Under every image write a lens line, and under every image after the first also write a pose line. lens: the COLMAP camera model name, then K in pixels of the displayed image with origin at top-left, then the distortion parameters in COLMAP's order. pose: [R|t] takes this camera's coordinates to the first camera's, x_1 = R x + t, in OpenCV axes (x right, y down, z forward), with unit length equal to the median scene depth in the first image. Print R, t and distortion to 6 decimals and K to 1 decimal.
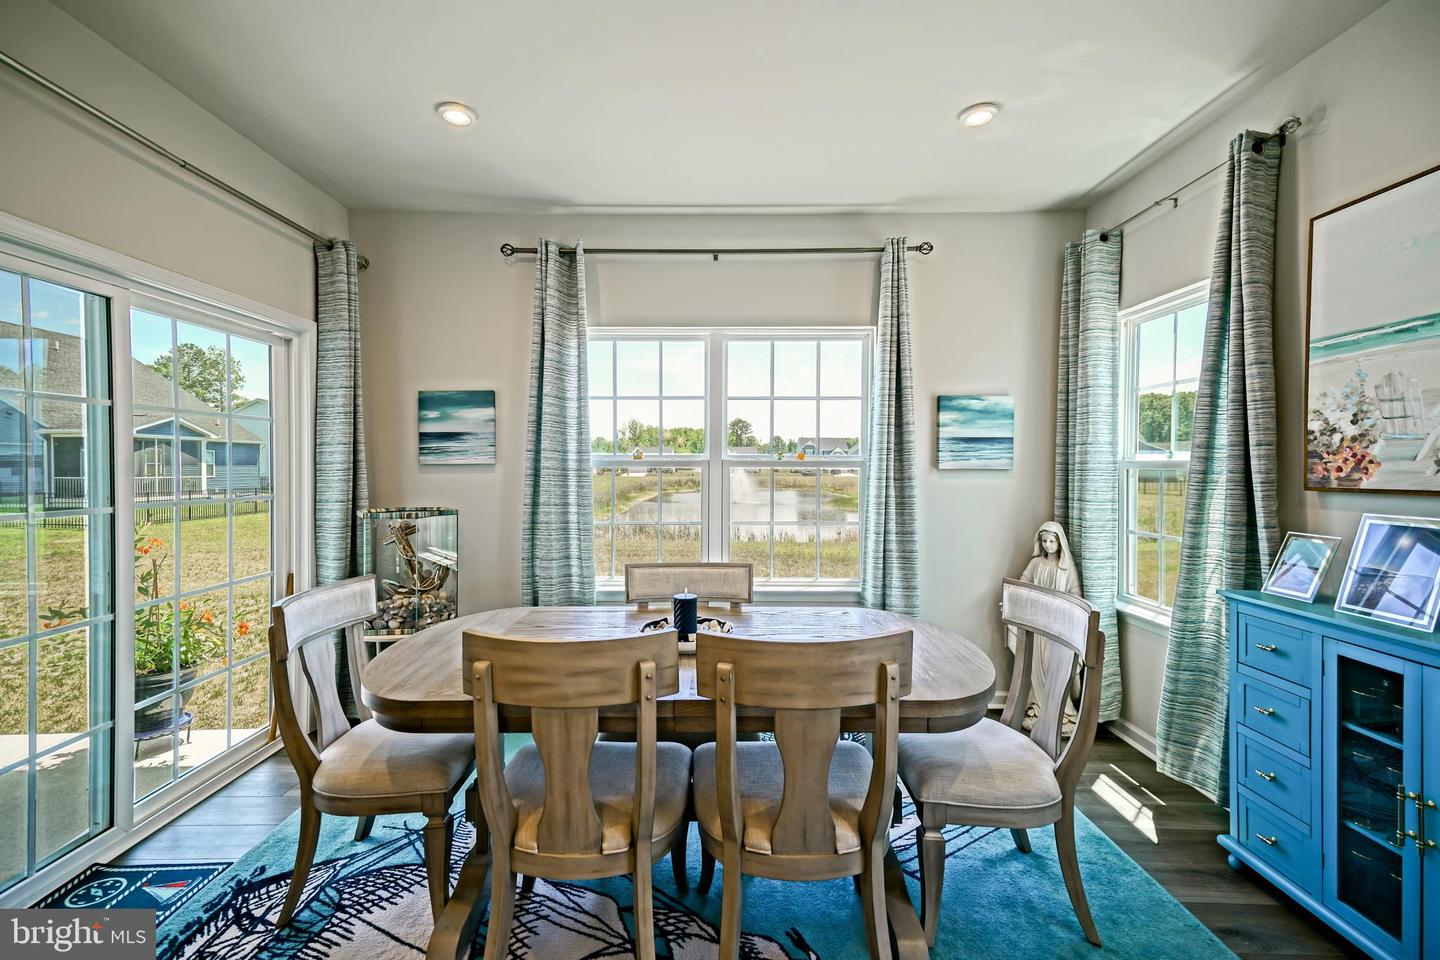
lens RADIAL K [[636.2, 0, 720.4], [0, 636.2, 472.4], [0, 0, 1]] dist [0.044659, -0.002720]
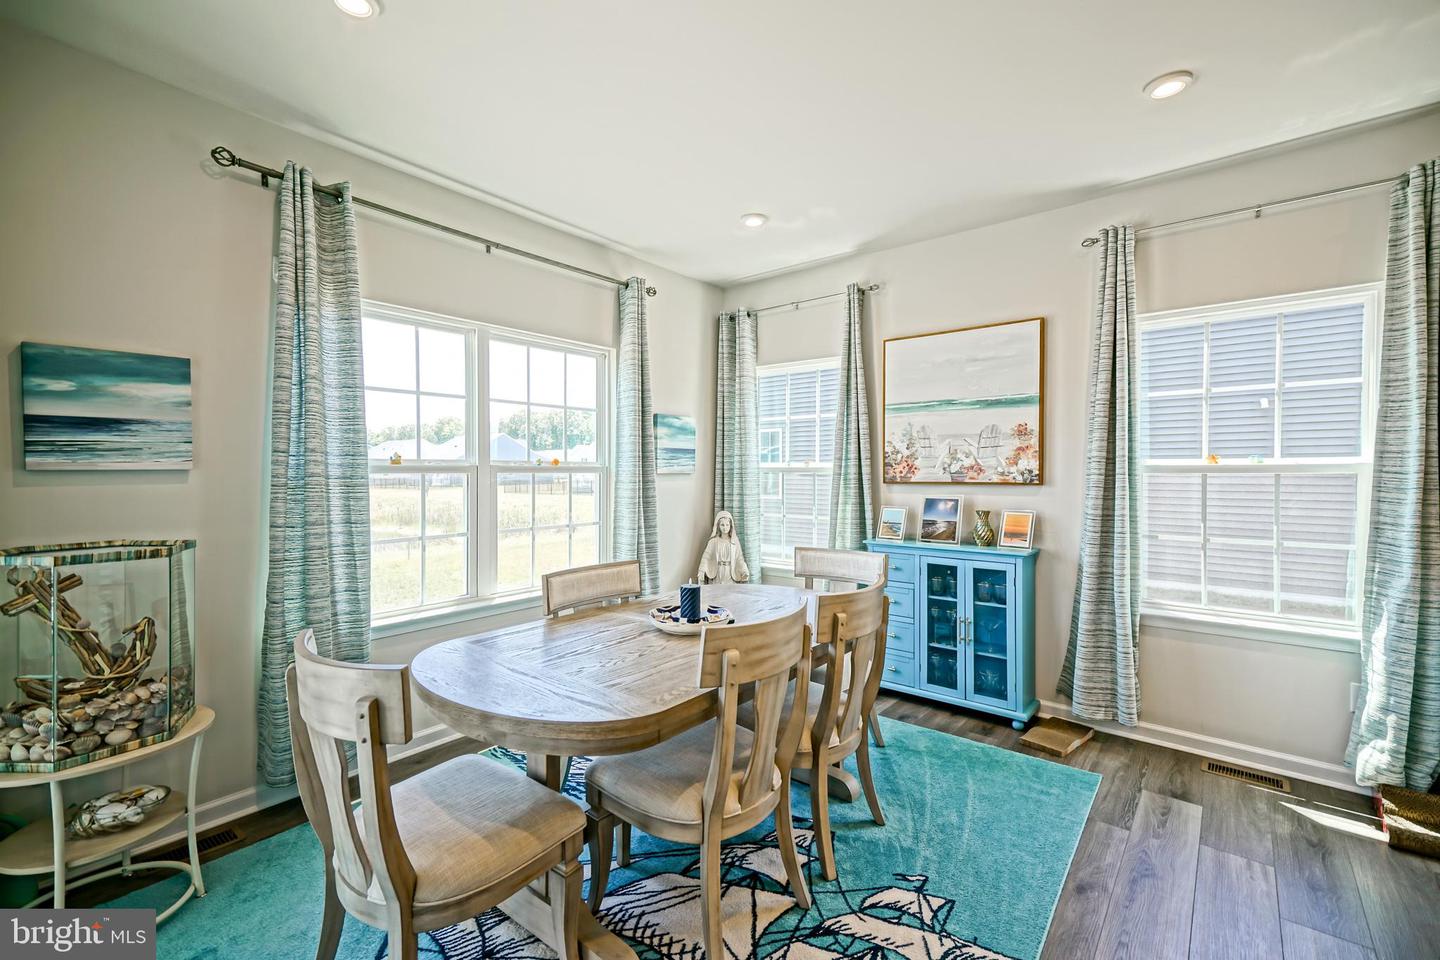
lens RADIAL K [[636.2, 0, 724.1], [0, 636.2, 477.0], [0, 0, 1]] dist [0.044659, -0.002720]
pose [[0.620667, -0.010195, 0.784008, -0.553172], [0.010441, 0.999934, 0.004737, -0.003224], [-0.784004, 0.005245, 0.620733, 0.148601]]
